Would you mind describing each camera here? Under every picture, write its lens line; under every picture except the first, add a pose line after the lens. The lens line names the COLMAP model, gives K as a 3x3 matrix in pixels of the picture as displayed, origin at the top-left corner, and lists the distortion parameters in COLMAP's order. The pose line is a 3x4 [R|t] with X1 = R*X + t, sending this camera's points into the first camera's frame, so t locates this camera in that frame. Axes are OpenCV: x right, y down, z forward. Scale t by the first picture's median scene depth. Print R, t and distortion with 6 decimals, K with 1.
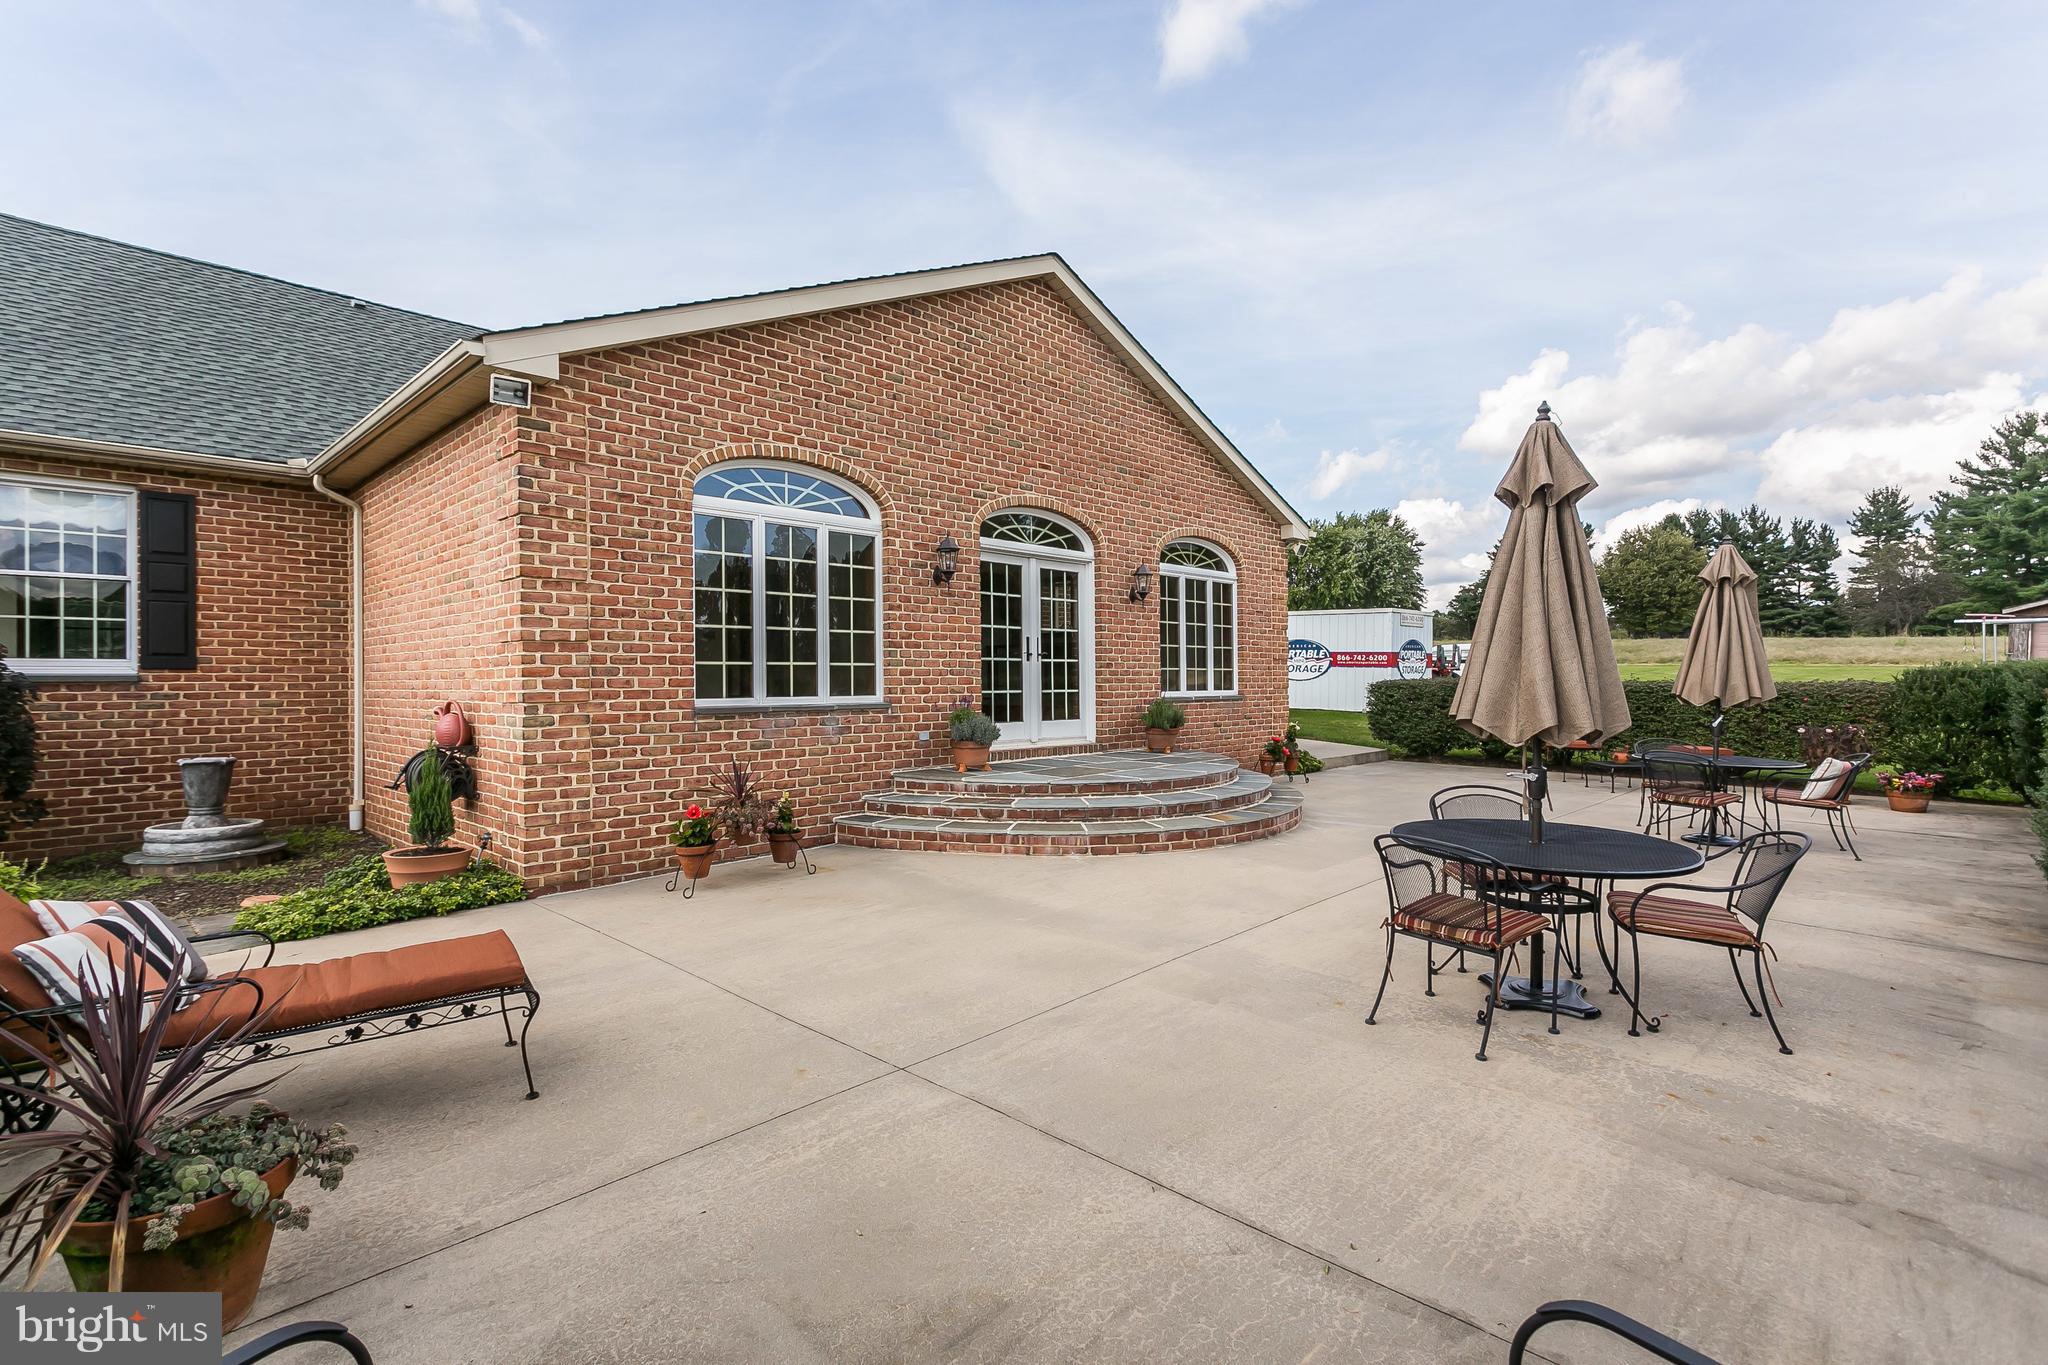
lens RADIAL K [[932.6, 0, 1025.0], [0, 932.6, 681.5], [0, 0, 1]] dist [0.003713, -0.000044]
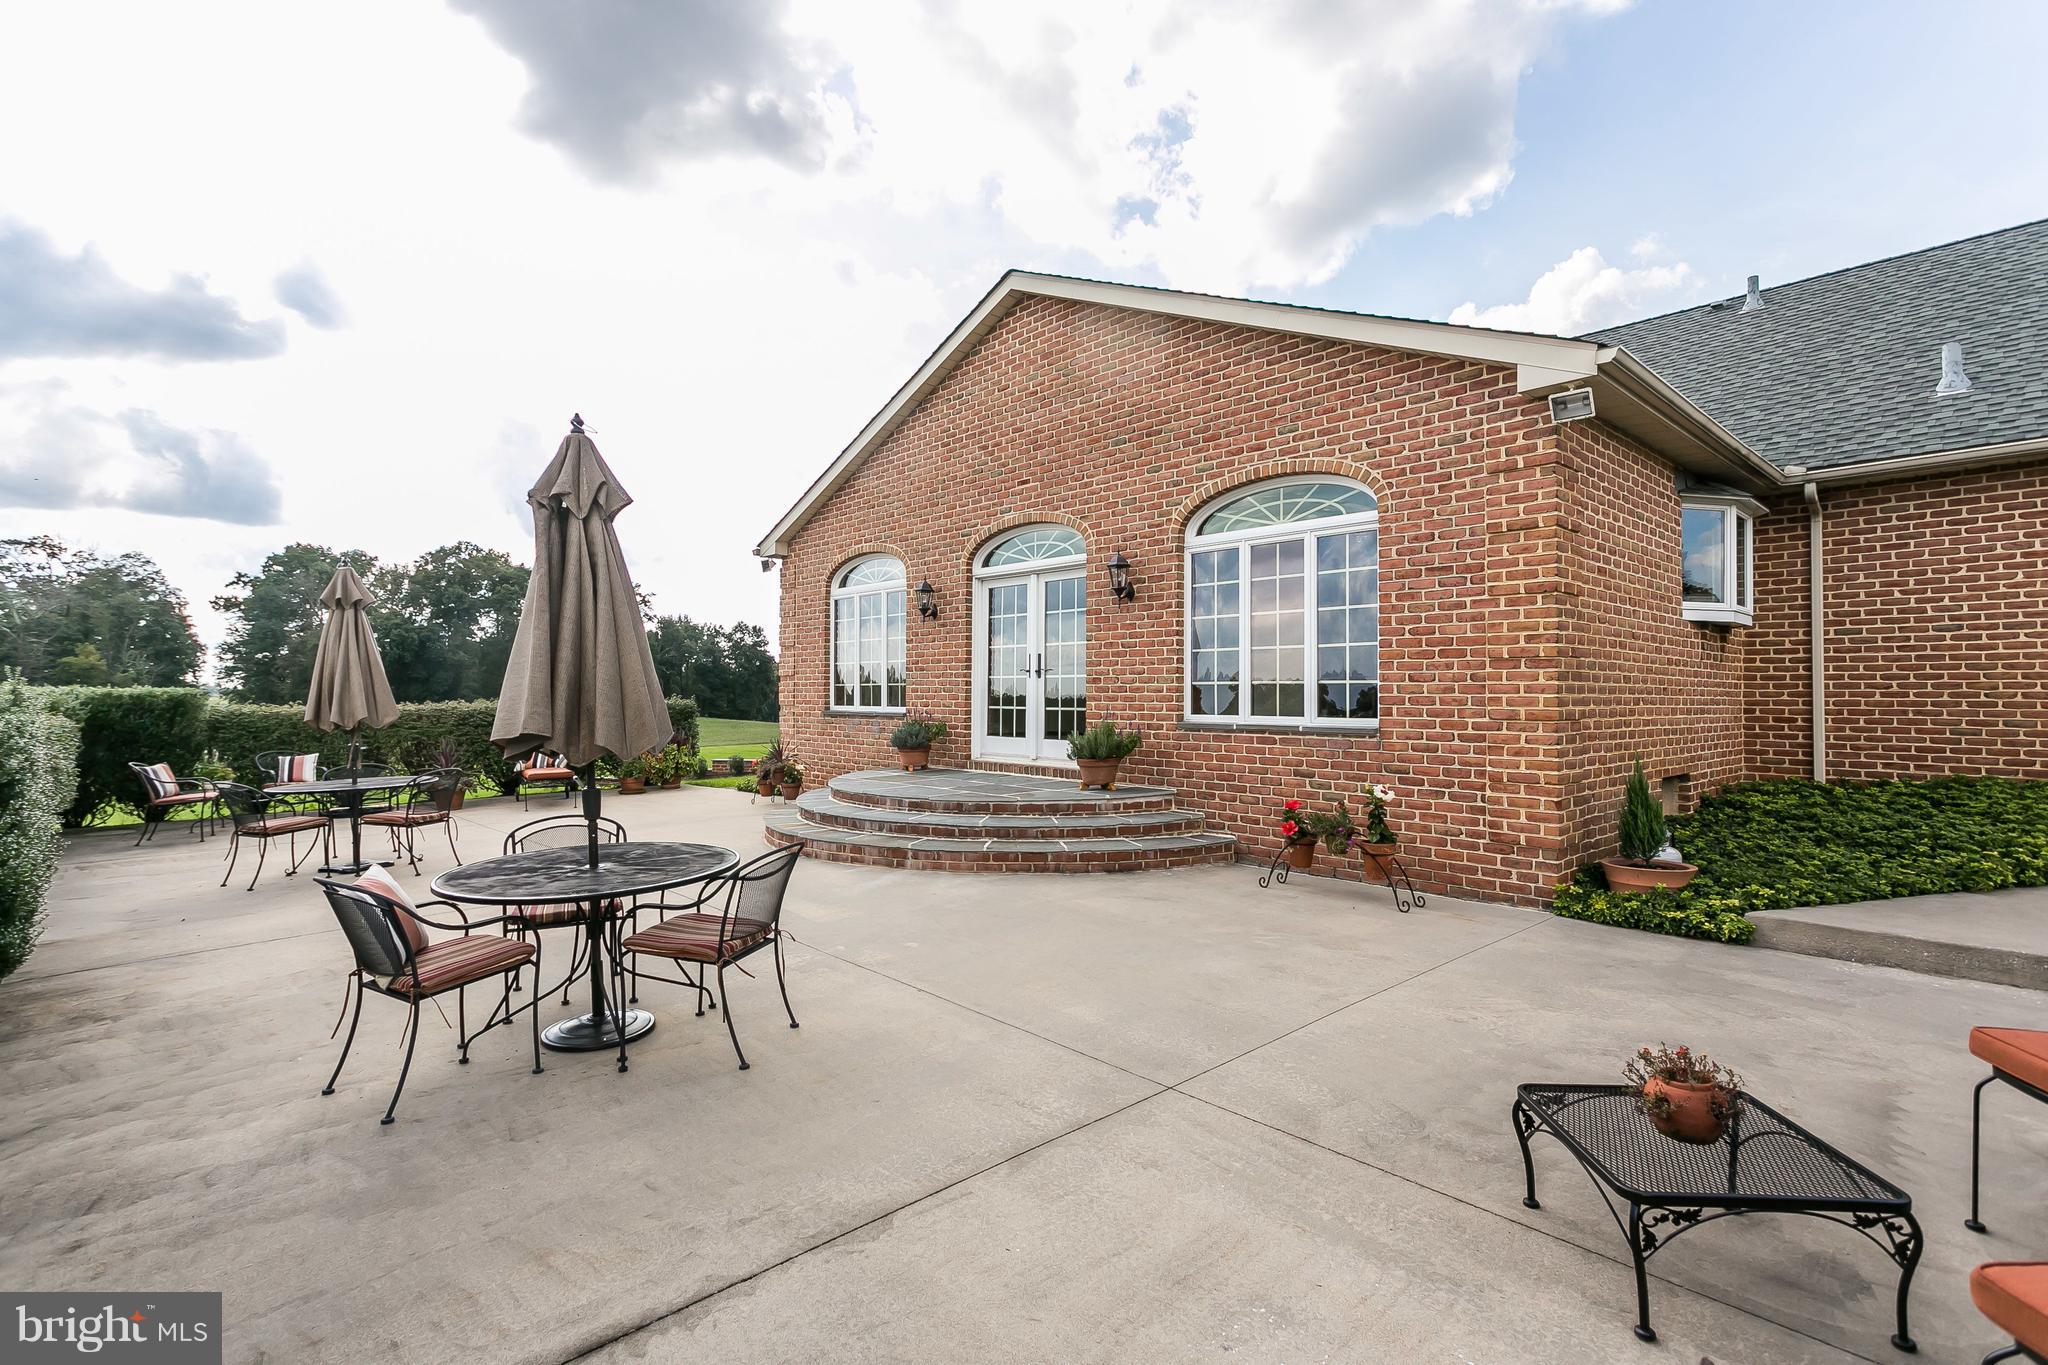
lens RADIAL K [[970.0, 0, 1018.5], [0, 970.0, 688.5], [0, 0, 1]] dist [0.019581, 0.002078]
pose [[-0.057268, -0.008400, -0.998324, 1.023943], [-0.010137, 0.999918, -0.007832, -0.002512], [0.998307, 0.009672, -0.057348, 1.027751]]
